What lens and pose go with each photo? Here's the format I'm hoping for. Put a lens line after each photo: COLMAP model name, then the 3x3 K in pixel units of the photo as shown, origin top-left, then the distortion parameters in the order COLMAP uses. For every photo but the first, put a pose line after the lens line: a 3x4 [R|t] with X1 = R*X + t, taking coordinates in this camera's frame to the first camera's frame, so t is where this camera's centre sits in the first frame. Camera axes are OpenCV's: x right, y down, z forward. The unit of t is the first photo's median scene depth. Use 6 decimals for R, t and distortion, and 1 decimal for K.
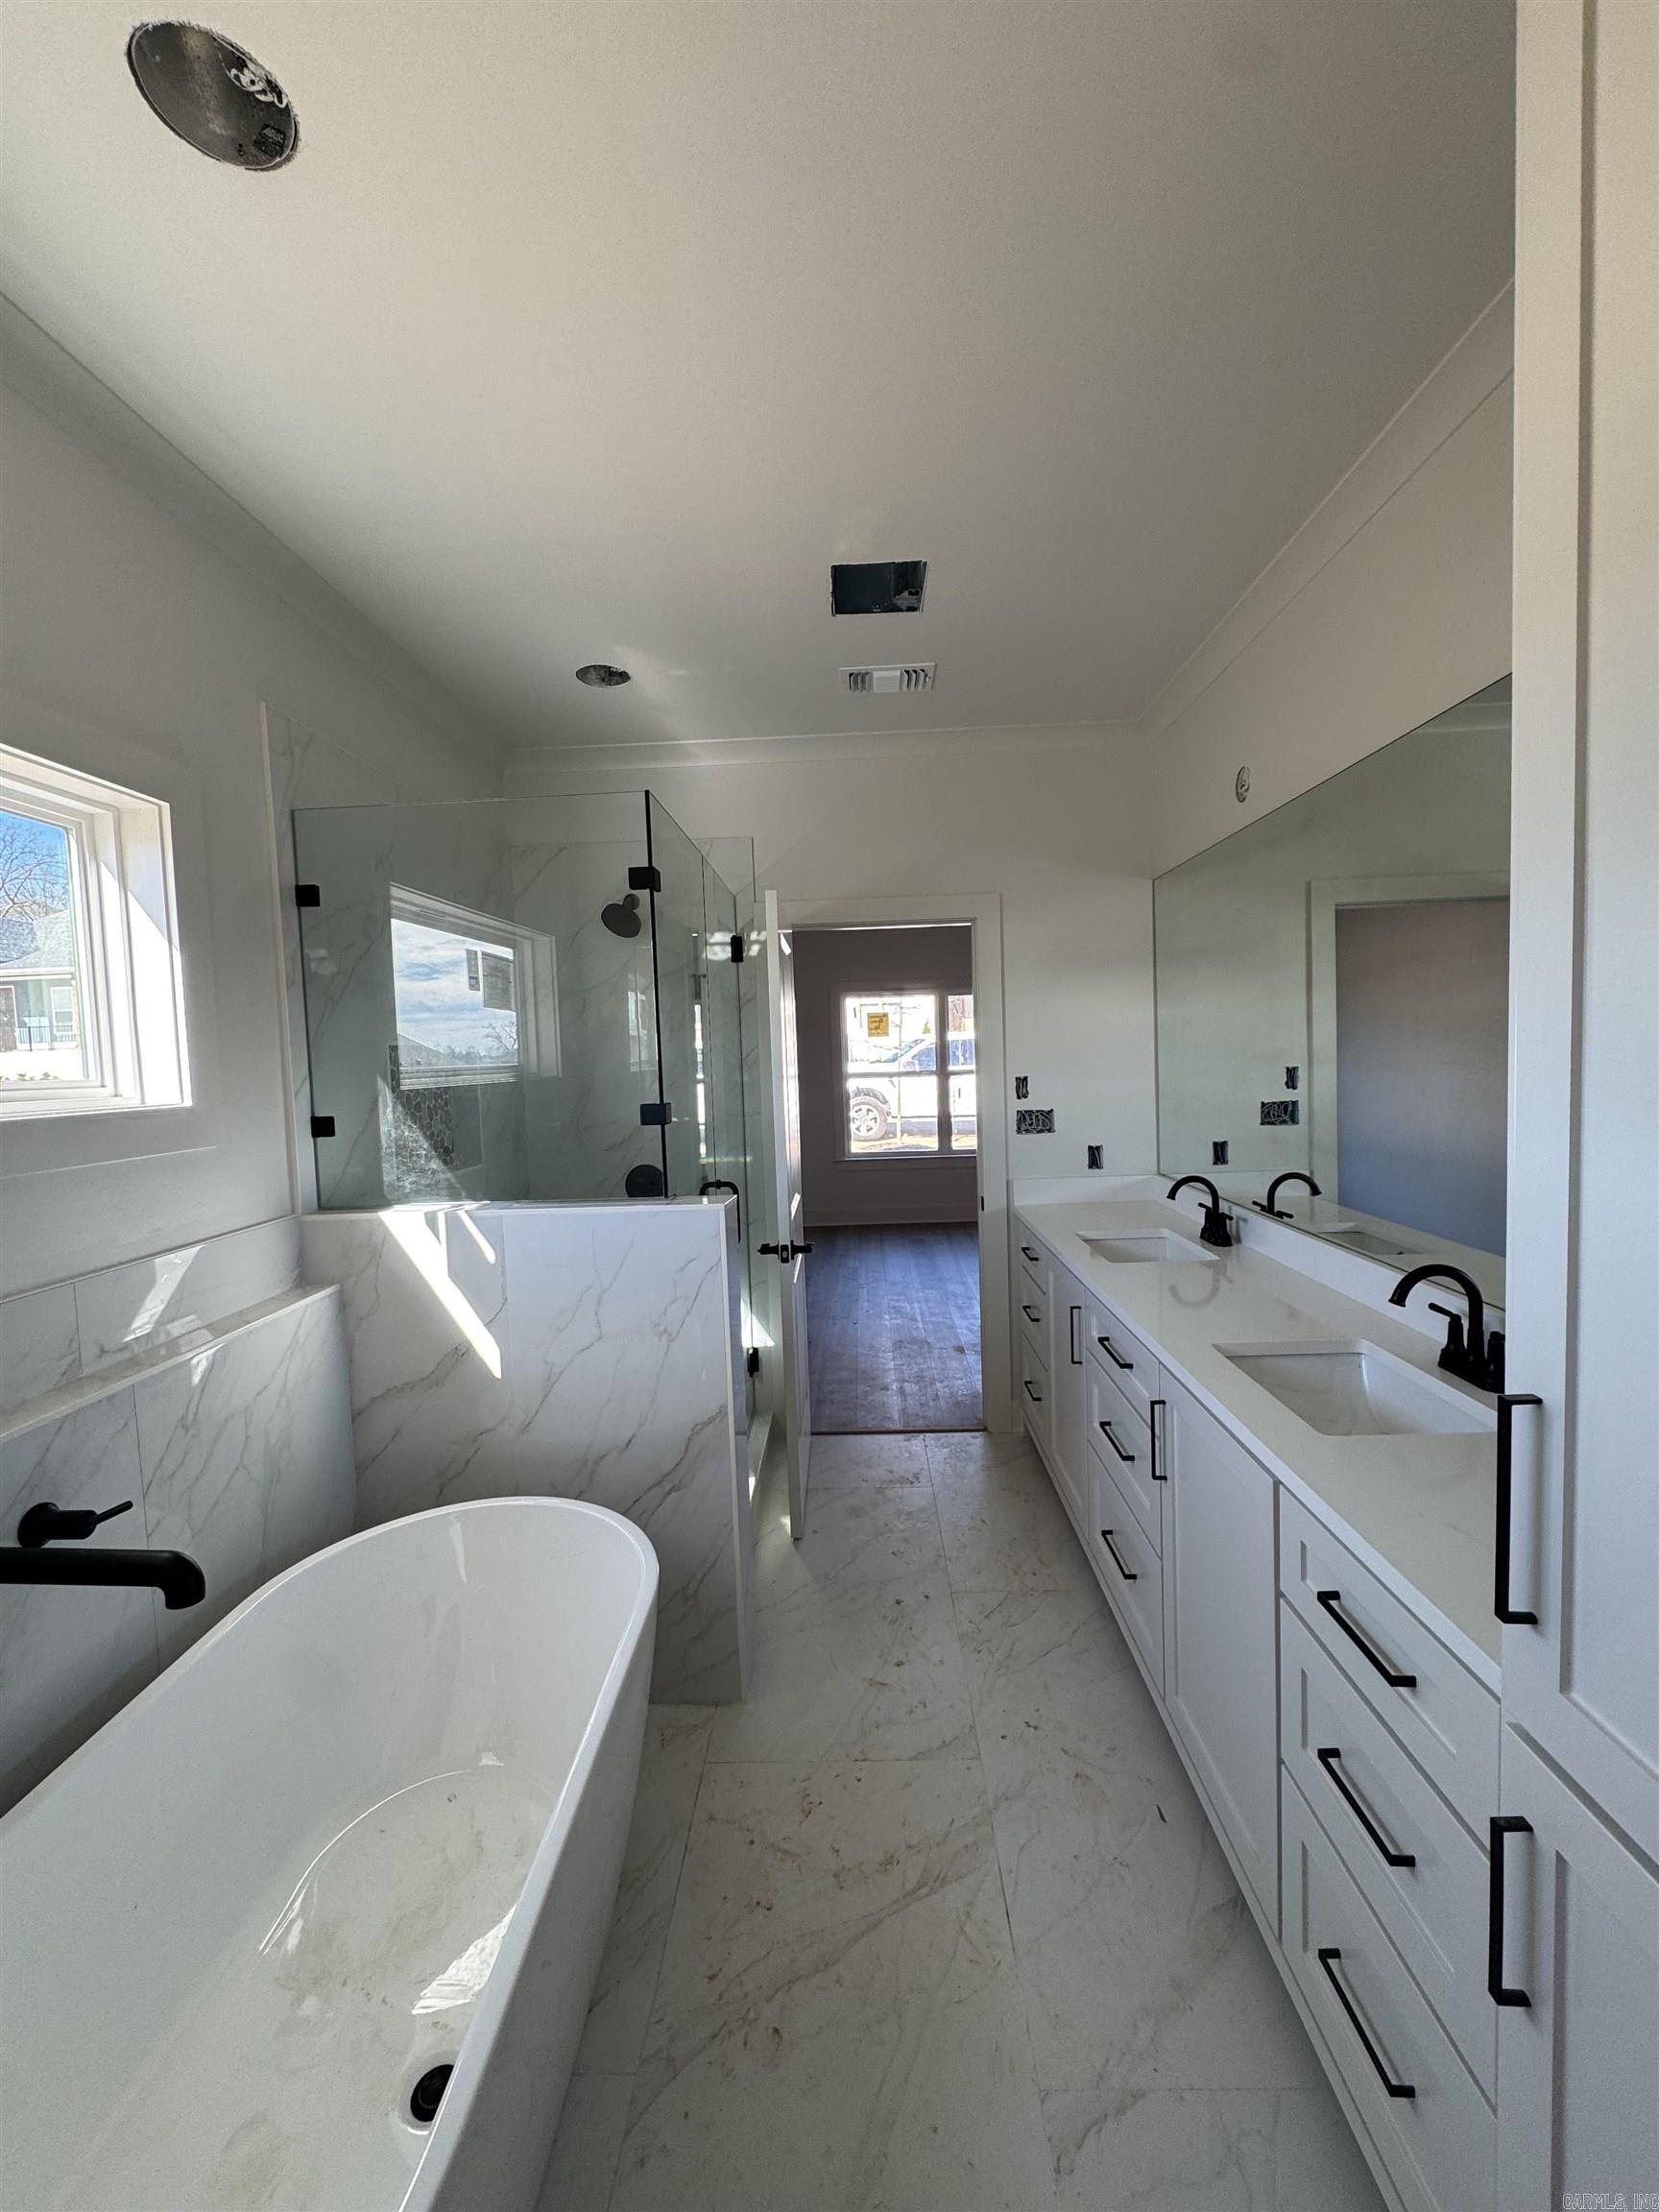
lens RADIAL K [[878.9, 0, 831.4], [0, 878.9, 1105.8], [0, 0, 1]] dist [-0.002620, 0.000738]
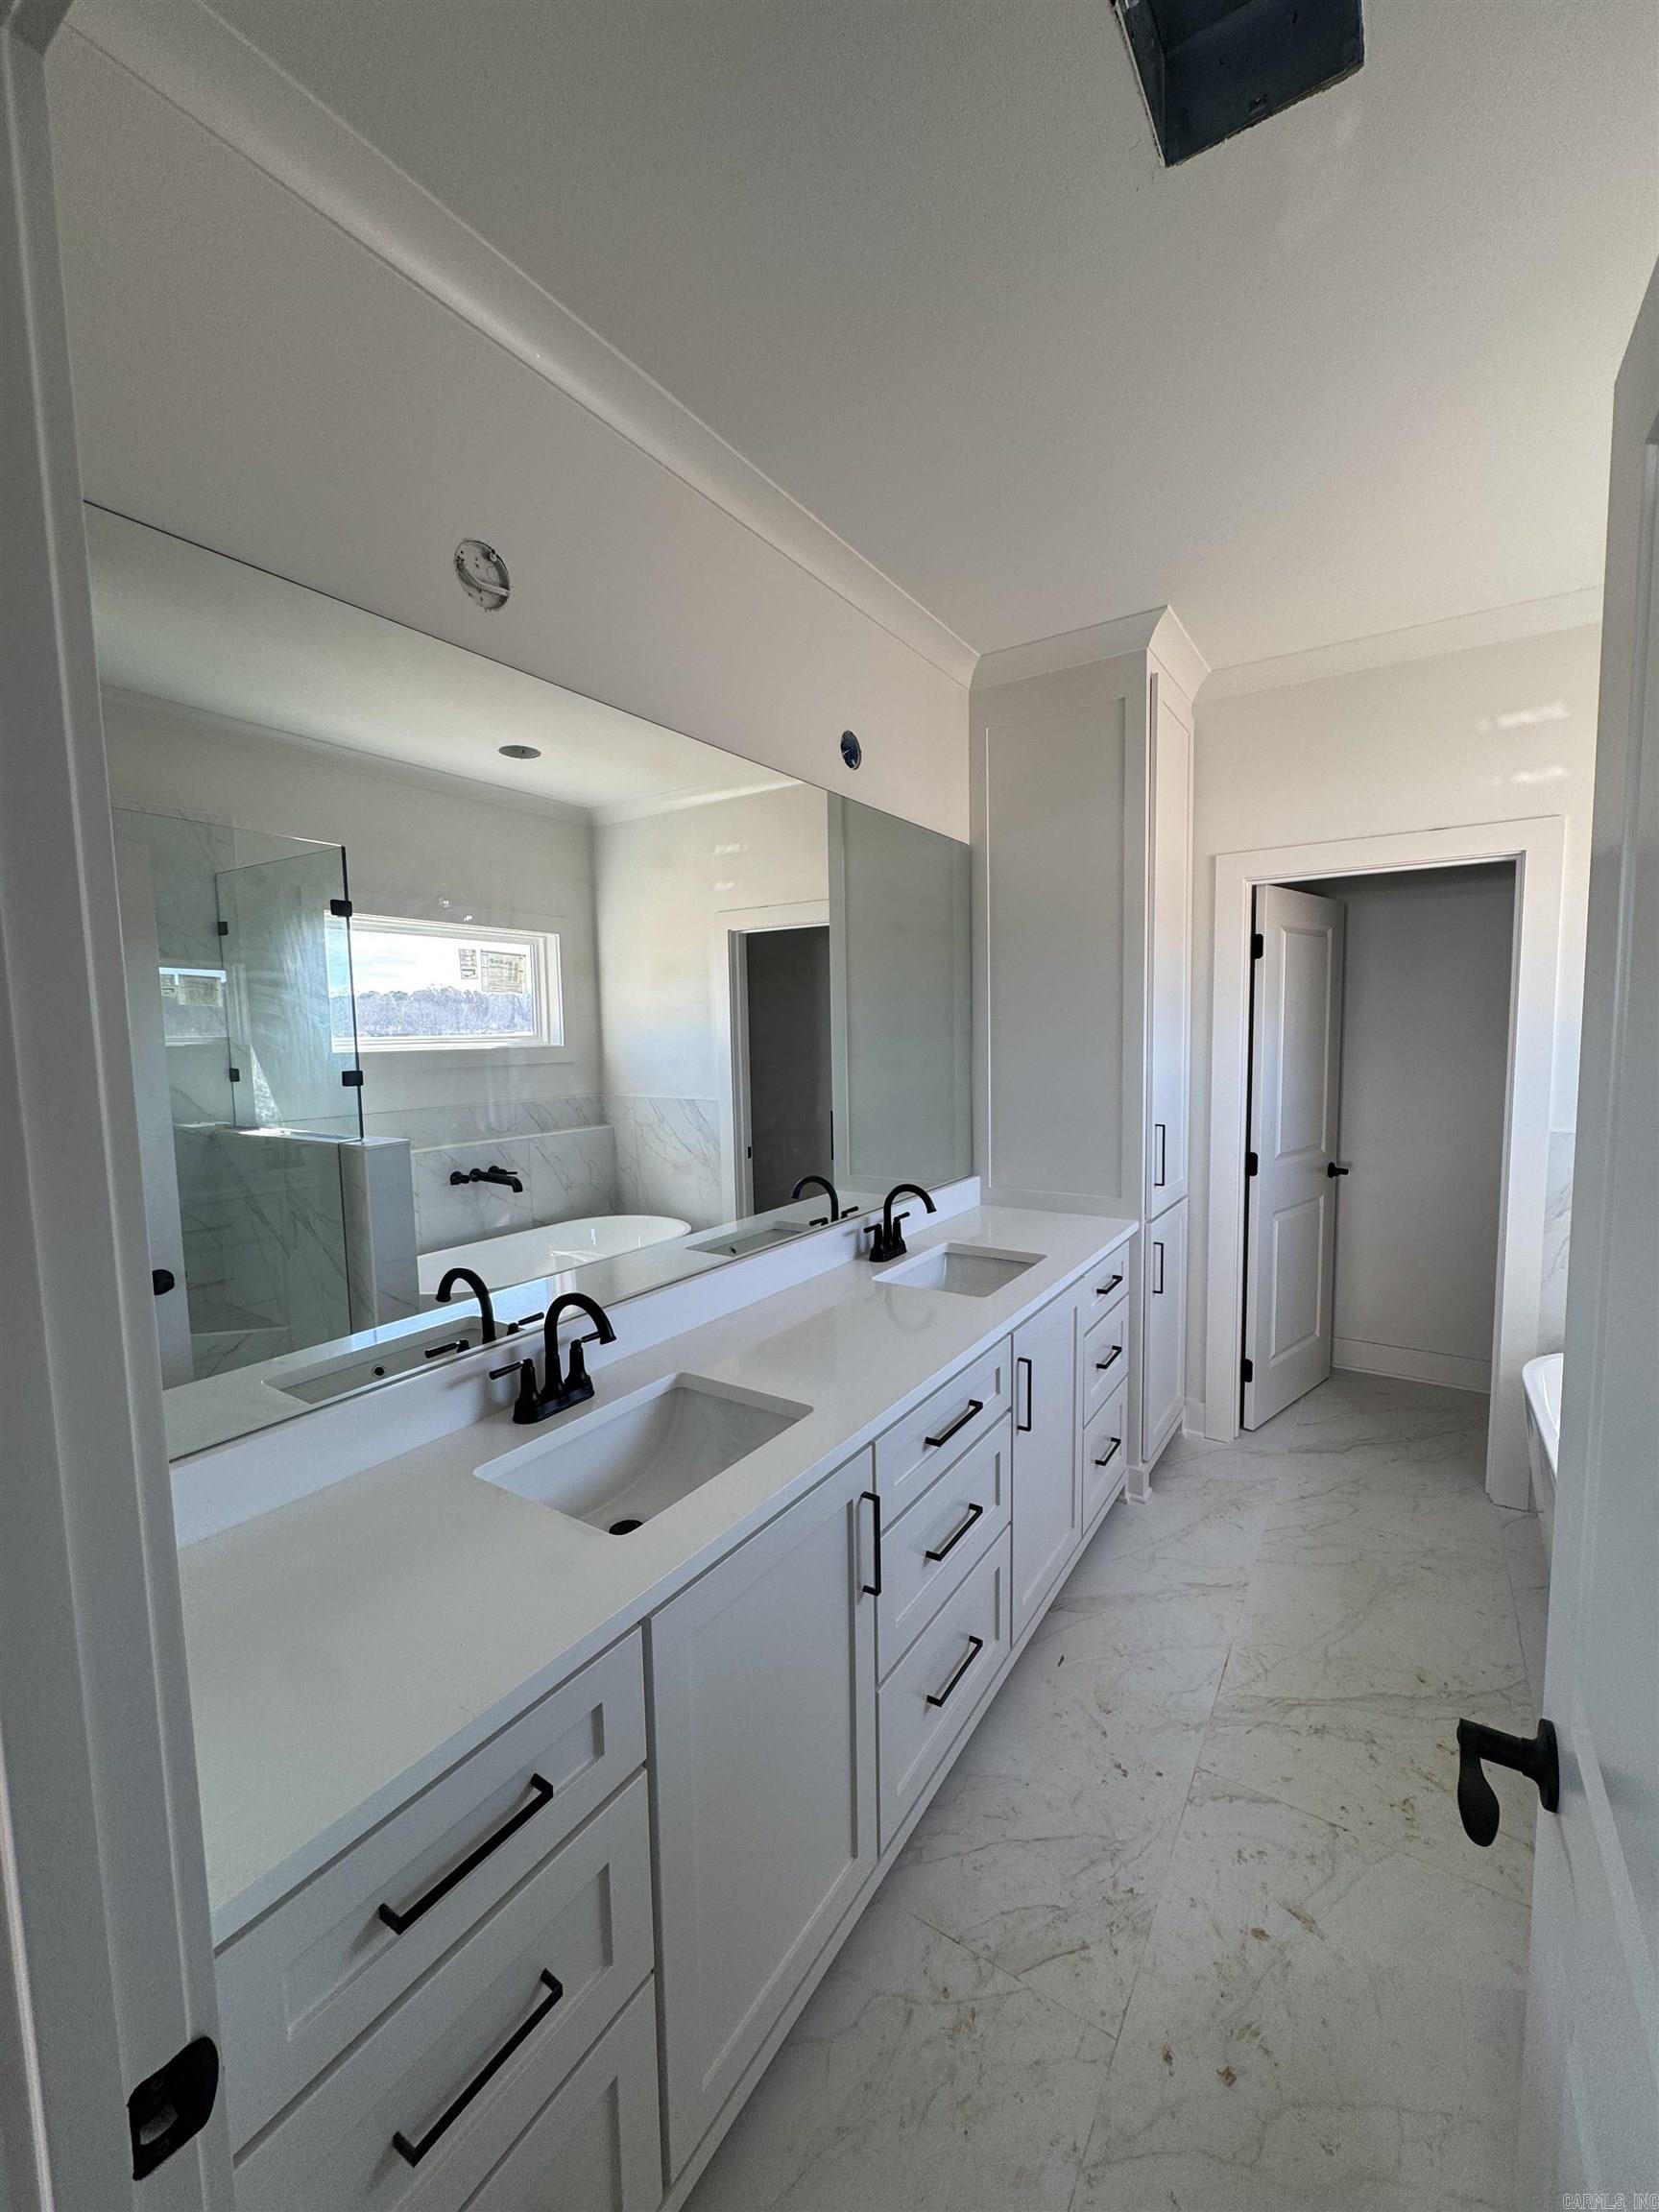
lens RADIAL K [[878.9, 0, 831.4], [0, 878.9, 1105.8], [0, 0, 1]] dist [-0.002620, 0.000738]
pose [[-0.848787, 0.006350, 0.528696, -0.003838], [0.081374, 0.989583, 0.118755, -0.107962], [-0.522435, 0.143820, -0.840463, 1.721872]]
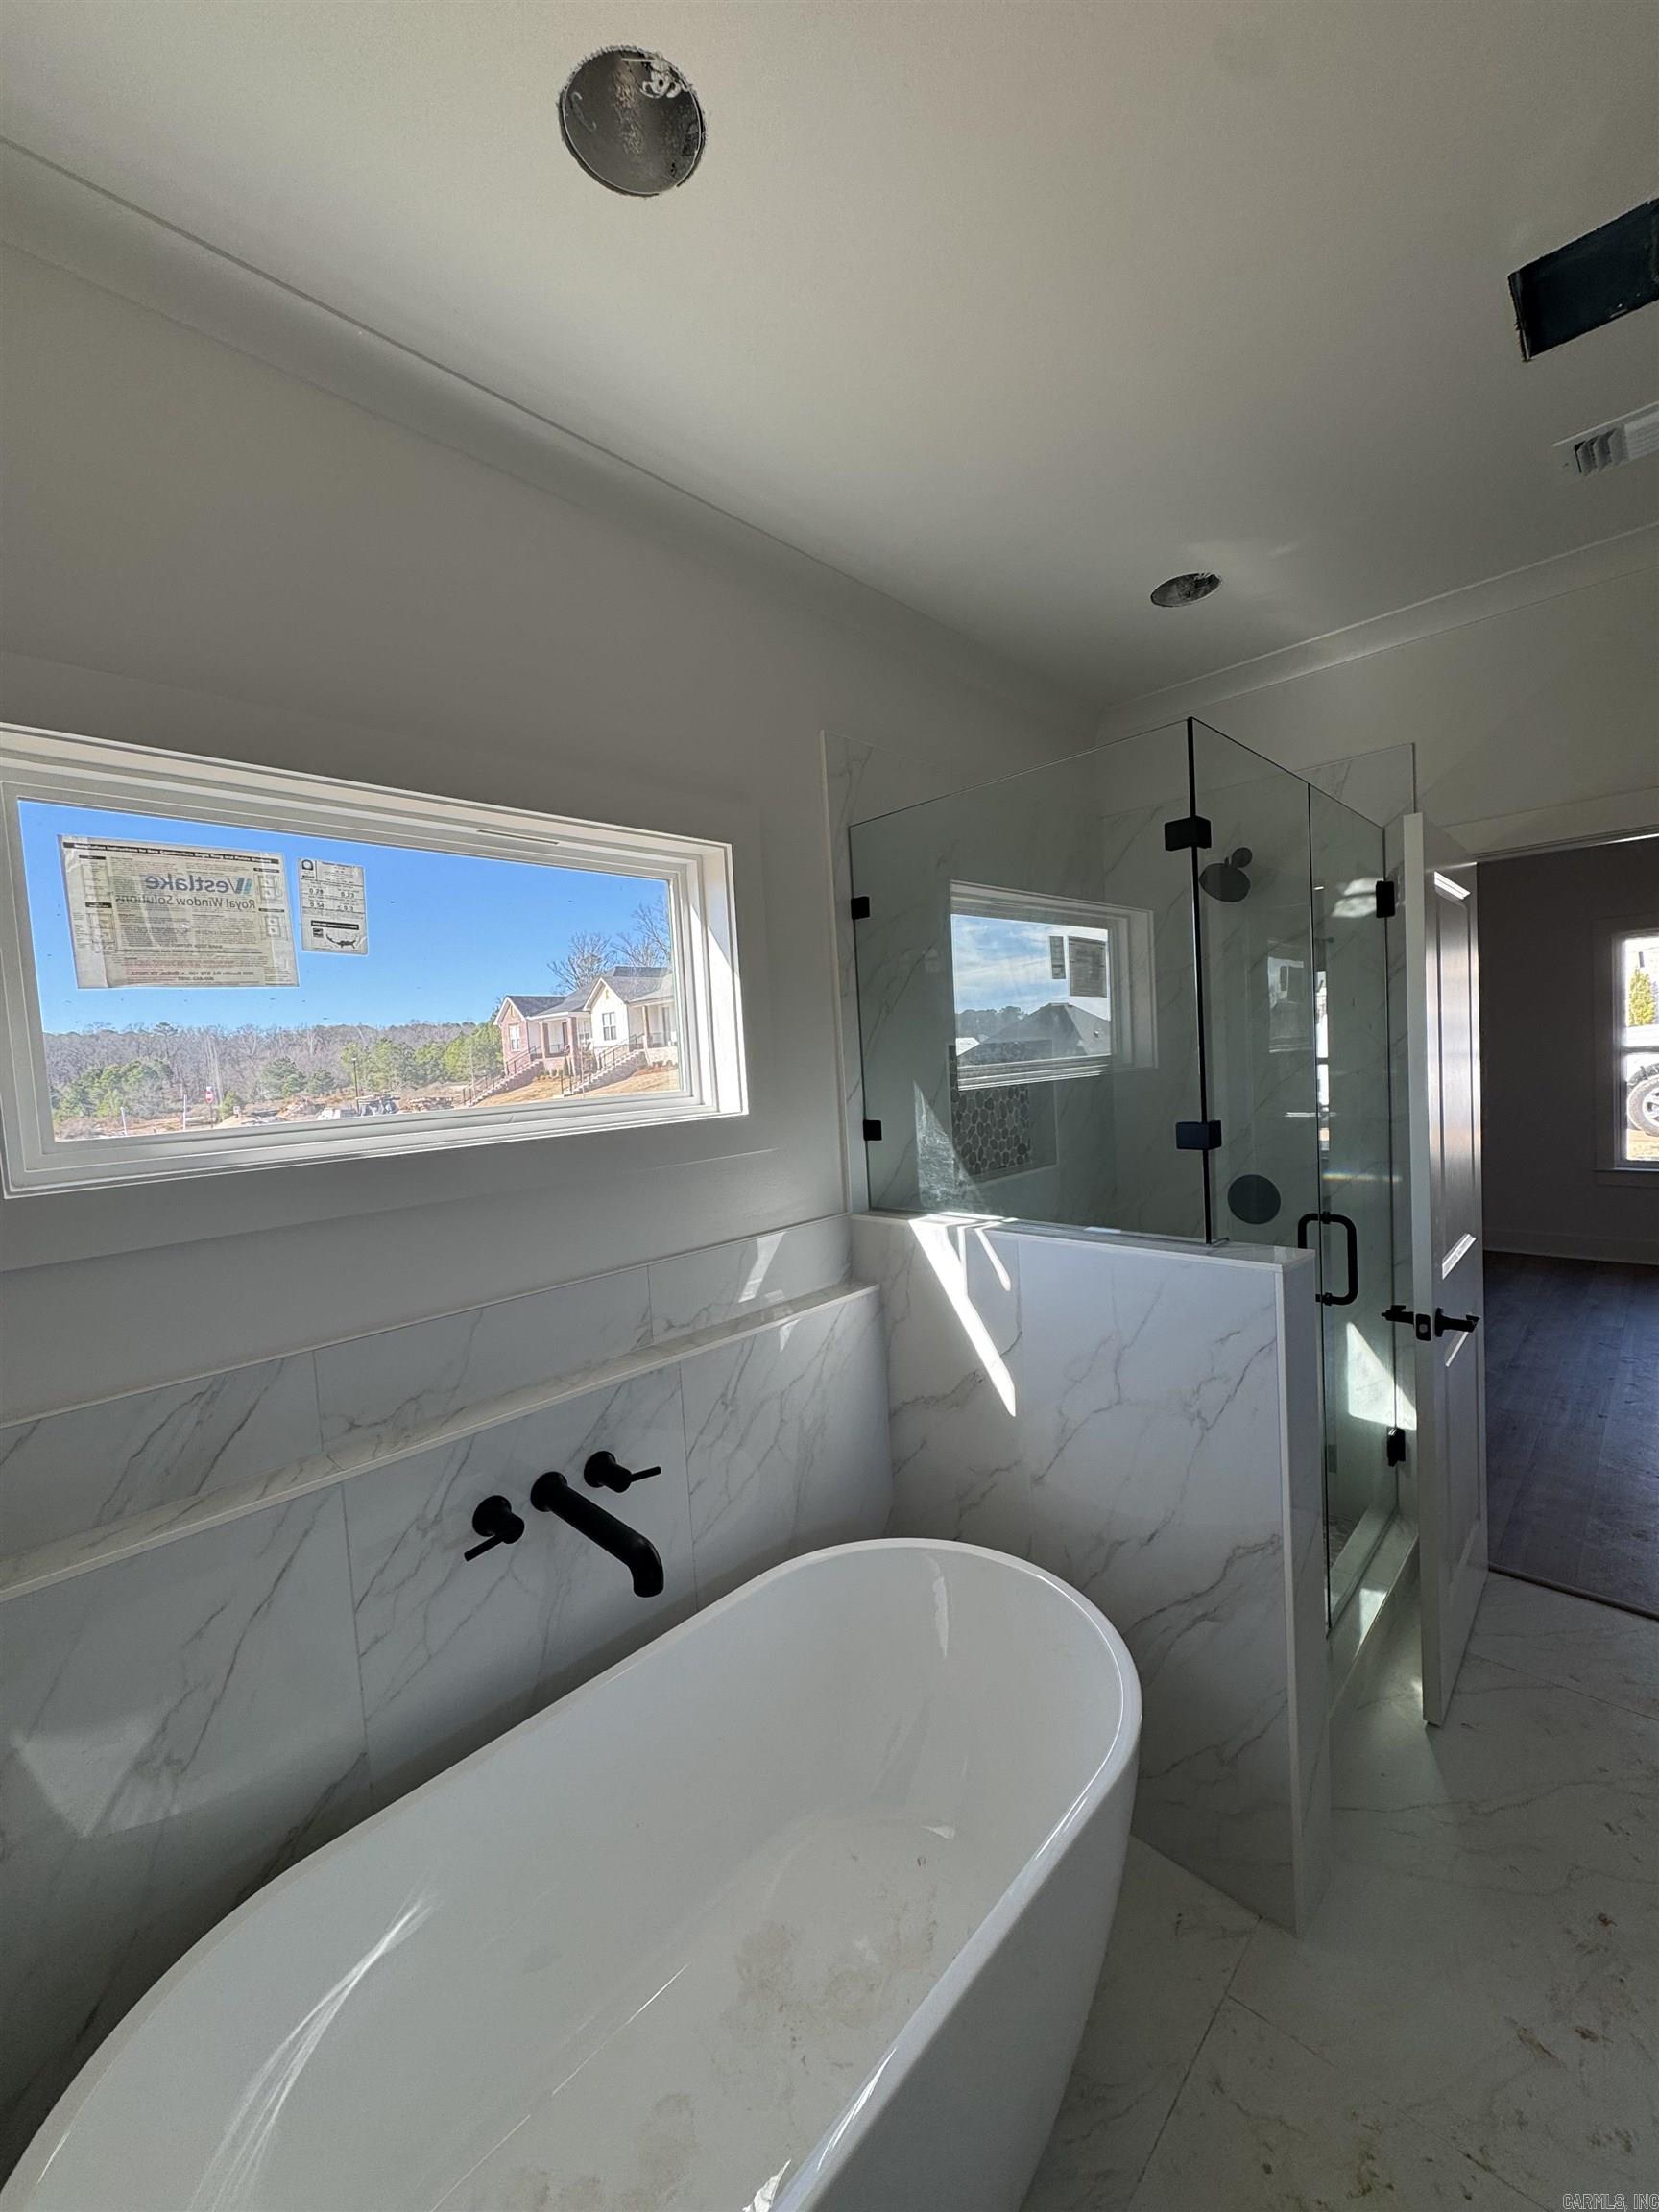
lens RADIAL K [[878.9, 0, 831.4], [0, 878.9, 1105.8], [0, 0, 1]] dist [-0.002620, 0.000738]
pose [[0.740519, 0.029190, -0.671401, 0.082943], [-0.006563, 0.999323, 0.036209, -0.043020], [0.672003, -0.022407, 0.740209, 0.204038]]
